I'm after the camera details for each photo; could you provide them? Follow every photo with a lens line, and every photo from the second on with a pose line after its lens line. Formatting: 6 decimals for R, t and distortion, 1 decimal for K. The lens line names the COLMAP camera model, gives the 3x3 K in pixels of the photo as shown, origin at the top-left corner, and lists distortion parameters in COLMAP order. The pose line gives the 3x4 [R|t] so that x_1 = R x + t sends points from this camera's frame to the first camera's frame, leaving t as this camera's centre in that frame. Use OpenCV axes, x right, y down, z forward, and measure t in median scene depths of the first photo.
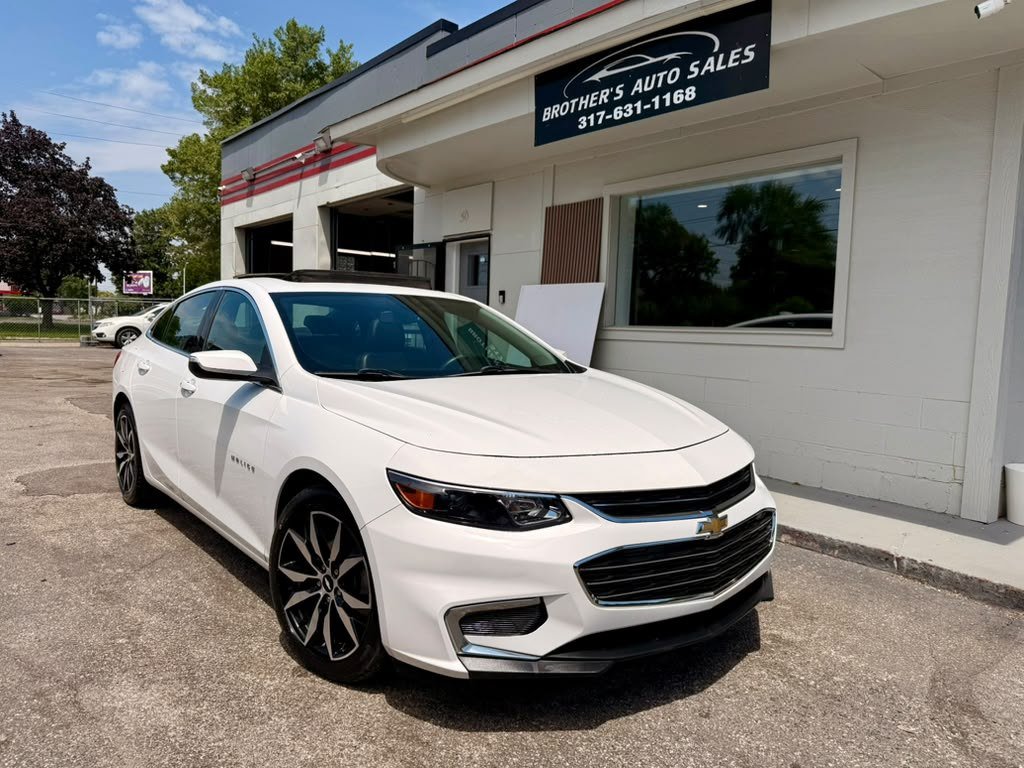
lens RADIAL K [[726.8, 0, 501.3], [0, 726.8, 389.1], [0, 0, 1]] dist [0.009985, -0.022519]
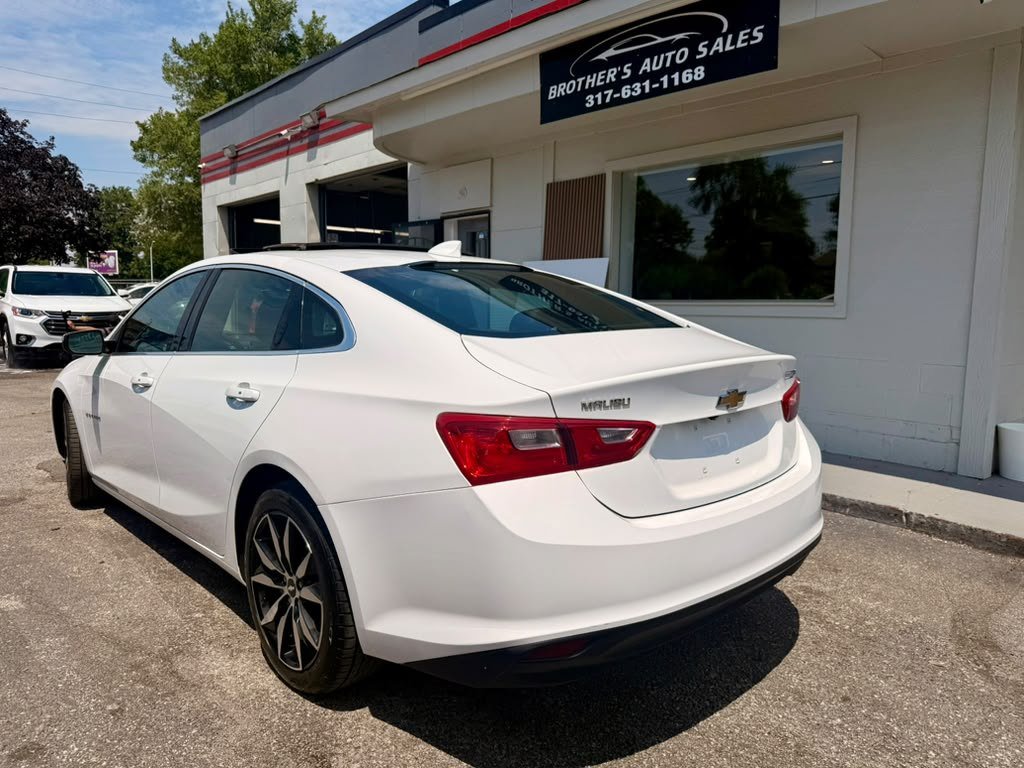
lens RADIAL K [[729.3, 0, 511.0], [0, 729.3, 389.2], [0, 0, 1]] dist [-0.003375, -0.005868]
pose [[0.998681, -0.025670, 0.044474, -0.059031], [0.024060, 0.999049, 0.036362, -0.003330], [-0.045365, -0.035244, 0.998349, -0.030064]]
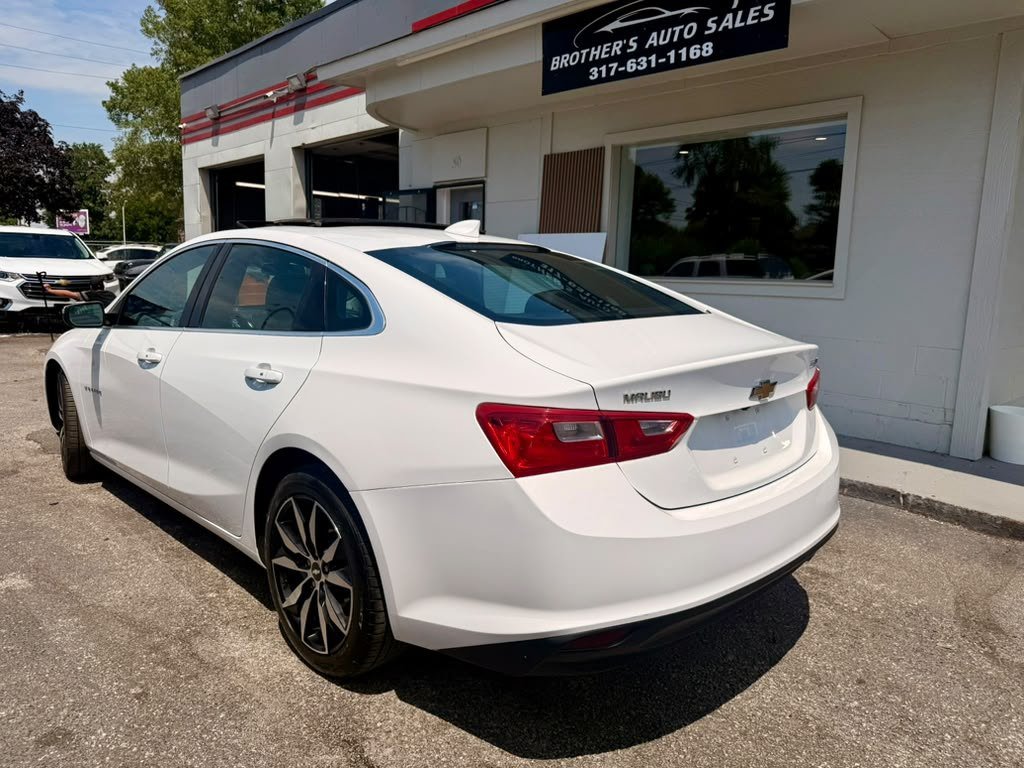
lens RADIAL K [[729.3, 0, 512.6], [0, 729.3, 383.8], [0, 0, 1]] dist [-0.003375, -0.005868]
pose [[0.996999, -0.014372, 0.076062, -0.089966], [0.008800, 0.997287, 0.073083, -0.014708], [-0.076906, -0.072194, 0.994421, -0.025404]]
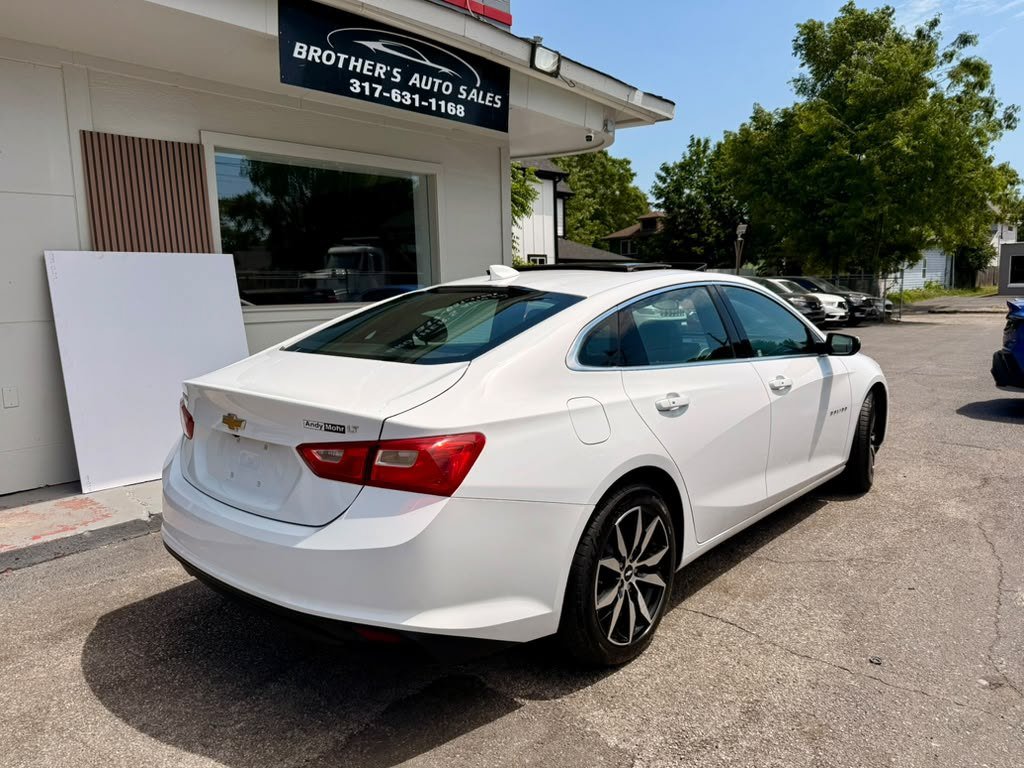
lens RADIAL K [[726.8, 0, 509.6], [0, 726.8, 384.0], [0, 0, 1]] dist [0.009985, -0.022519]
pose [[-0.158234, -0.164696, 0.973569, -0.951797], [0.098277, 0.978468, 0.181498, -0.158191], [-0.982499, 0.124398, -0.138641, 1.067363]]
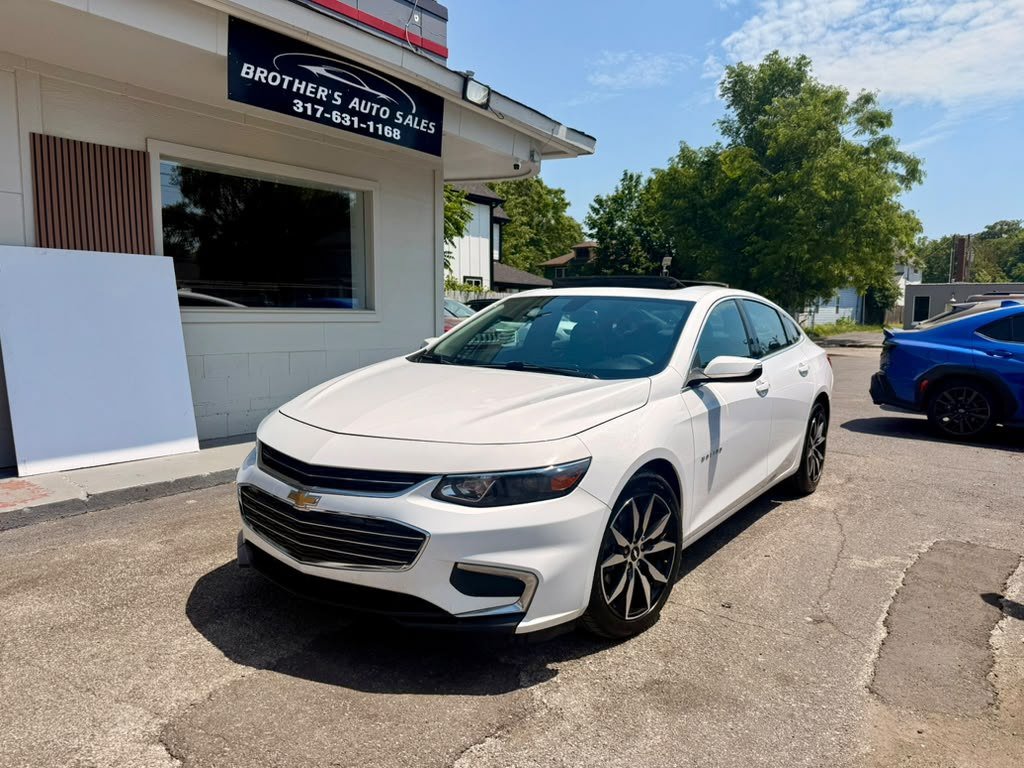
lens RADIAL K [[726.8, 0, 513.4], [0, 726.8, 386.6], [0, 0, 1]] dist [0.009985, -0.022519]
pose [[-0.247133, -0.141083, 0.958656, -1.051836], [0.058230, 0.985393, 0.160029, -0.141793], [-0.967230, 0.095372, -0.235308, 1.071228]]
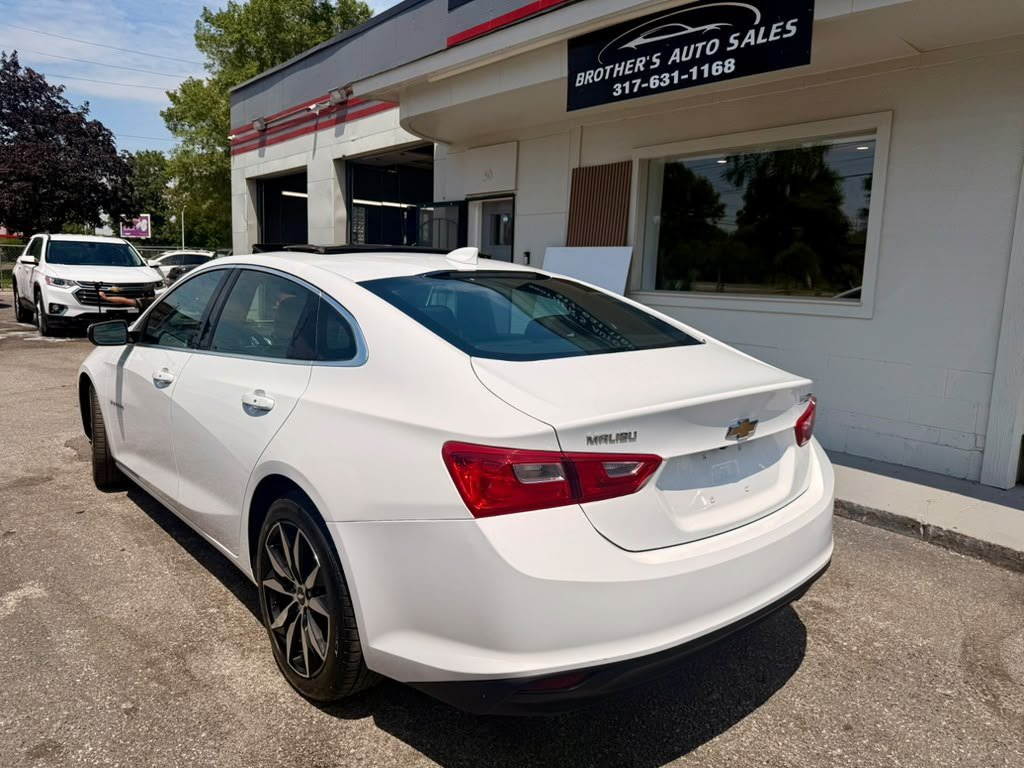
lens RADIAL K [[729.3, 0, 508.6], [0, 729.3, 381.3], [0, 0, 1]] dist [-0.003375, -0.005868]
pose [[0.999968, 0.000333, 0.007980, -0.050127], [-0.000849, 0.997899, 0.064788, -0.032972], [-0.007942, -0.064793, 0.997867, -0.029517]]
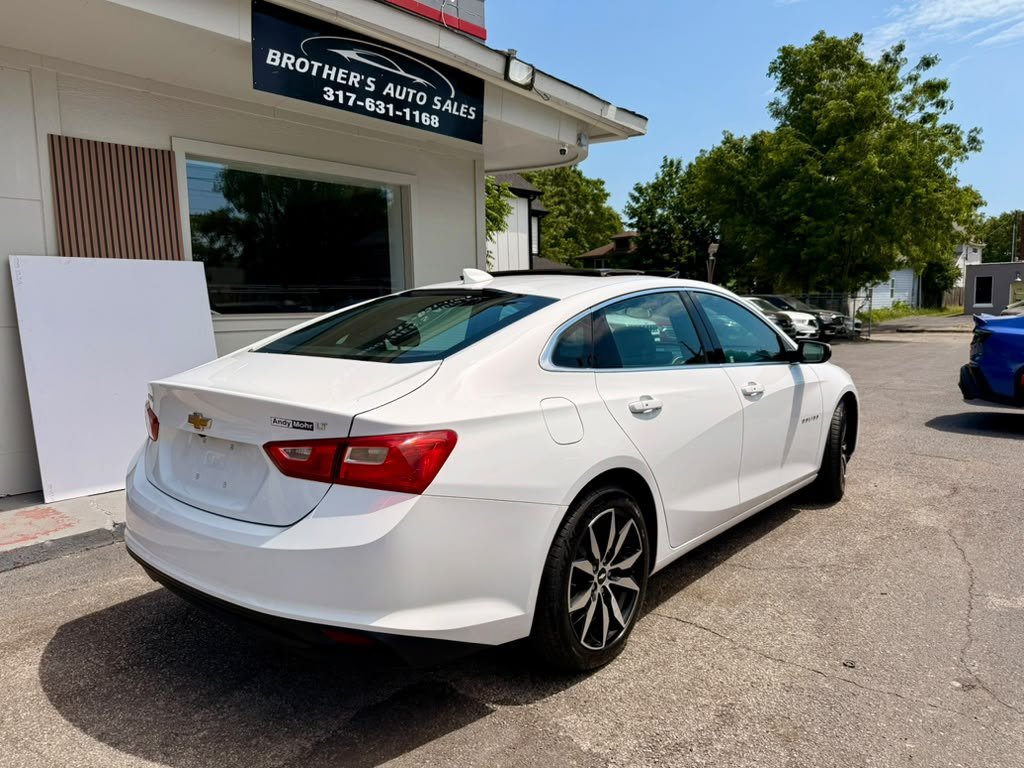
lens RADIAL K [[726.8, 0, 503.0], [0, 726.8, 387.5], [0, 0, 1]] dist [0.009985, -0.022519]
pose [[-0.183388, -0.145338, 0.972237, -0.949111], [0.091462, 0.982198, 0.164079, -0.144984], [-0.978777, 0.119013, -0.166830, 1.066896]]
